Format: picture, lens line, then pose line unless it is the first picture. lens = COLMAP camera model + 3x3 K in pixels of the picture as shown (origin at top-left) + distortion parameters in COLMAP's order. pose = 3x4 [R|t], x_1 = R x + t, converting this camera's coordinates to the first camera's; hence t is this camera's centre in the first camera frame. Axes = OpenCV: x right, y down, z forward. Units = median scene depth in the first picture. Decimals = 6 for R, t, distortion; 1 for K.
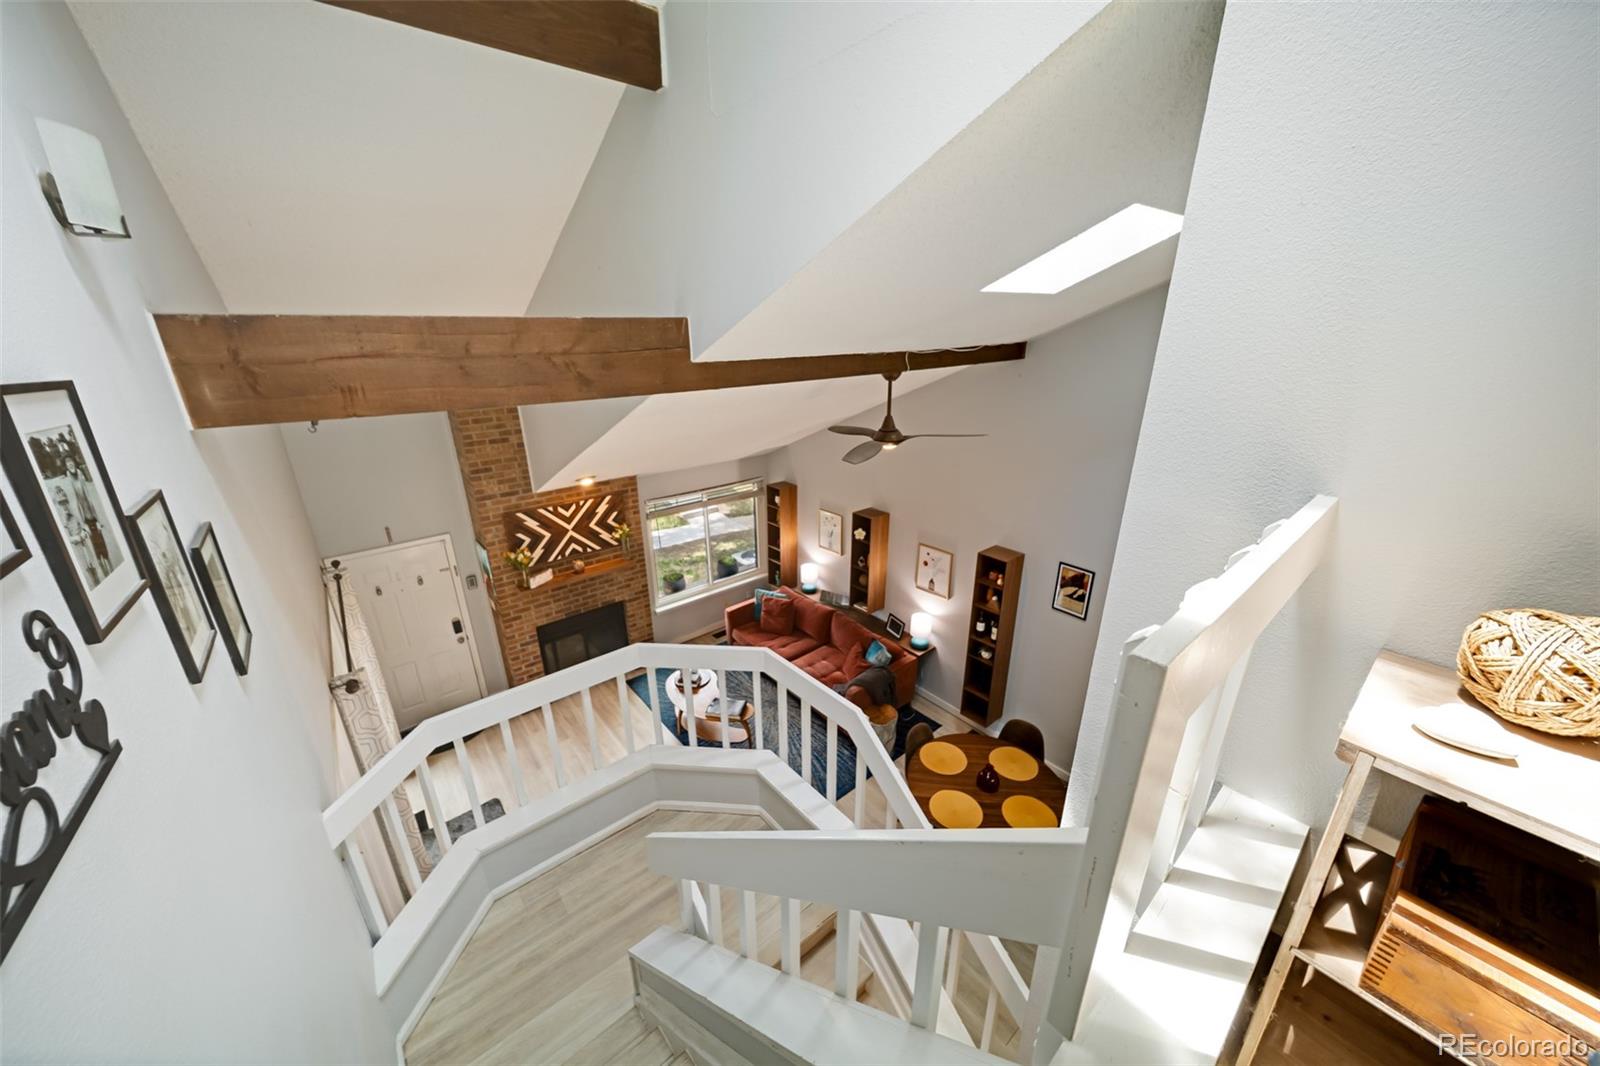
lens RADIAL K [[562.9, 0, 799.7], [0, 562.9, 529.7], [0, 0, 1]] dist [-0.000926, -0.000097]
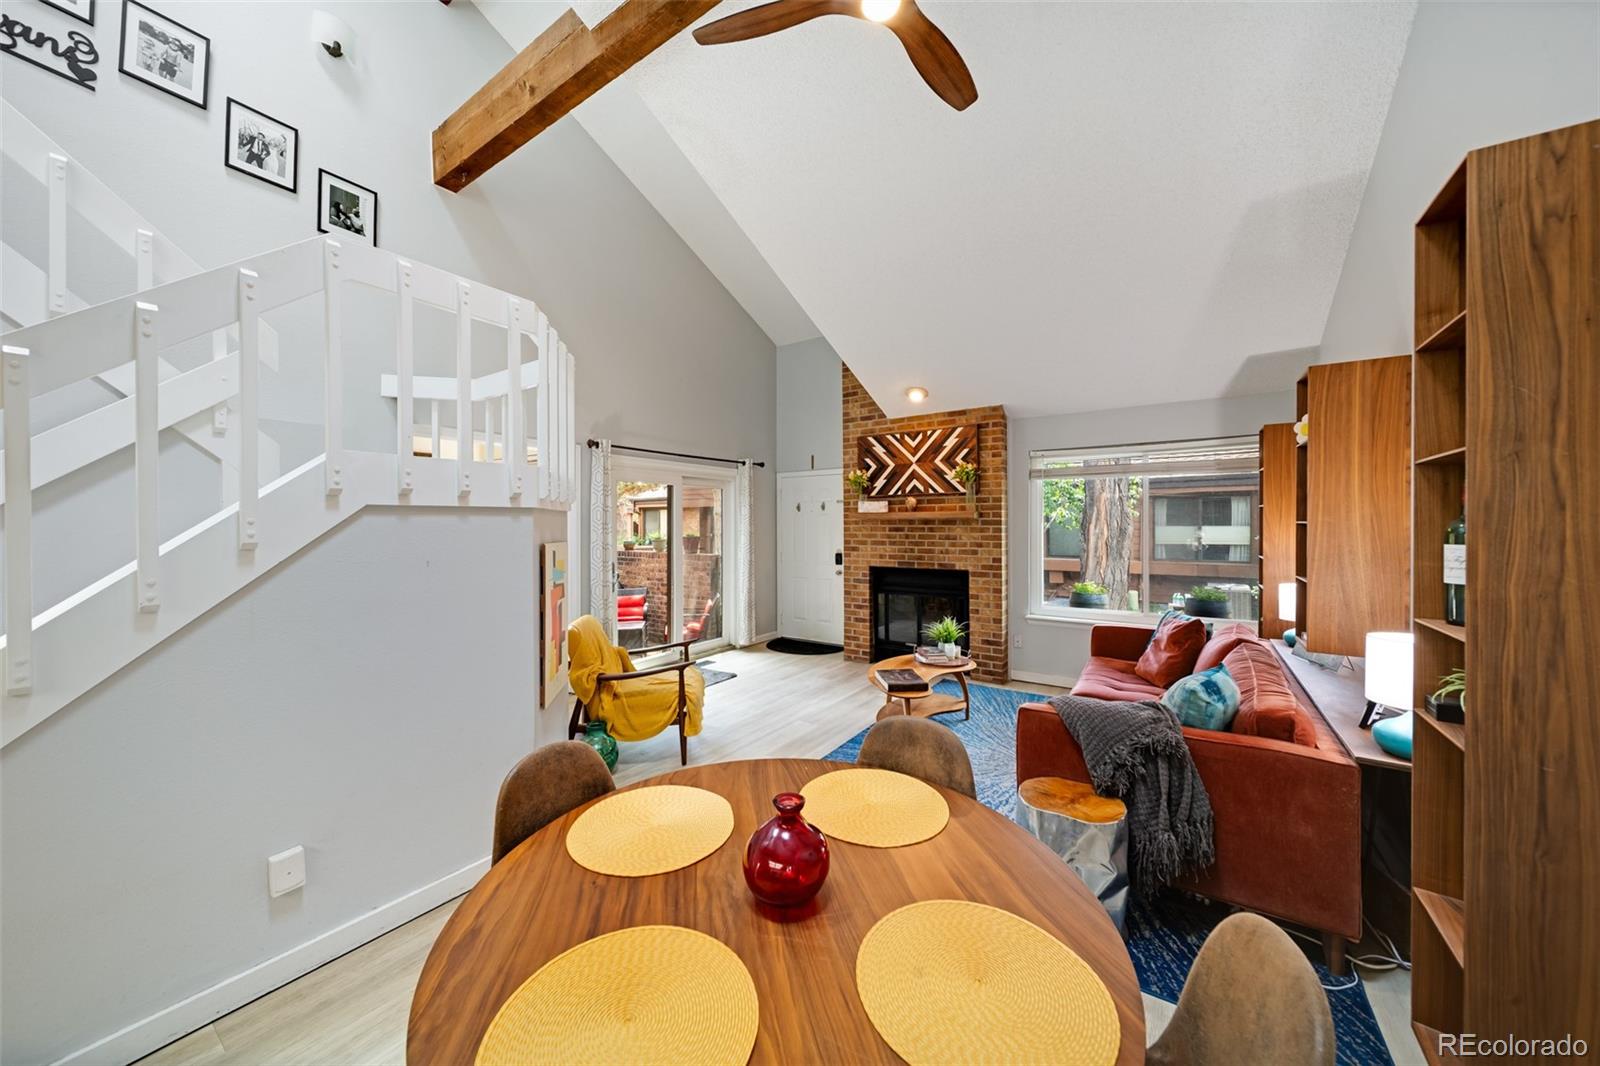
lens RADIAL K [[562.9, 0, 801.1], [0, 562.9, 531.1], [0, 0, 1]] dist [-0.000926, -0.000097]
pose [[0.268007, 0.010612, -0.963358, 0.408541], [-0.326065, 0.941928, -0.080335, 0.232677], [0.906561, 0.335648, 0.255904, 0.640821]]
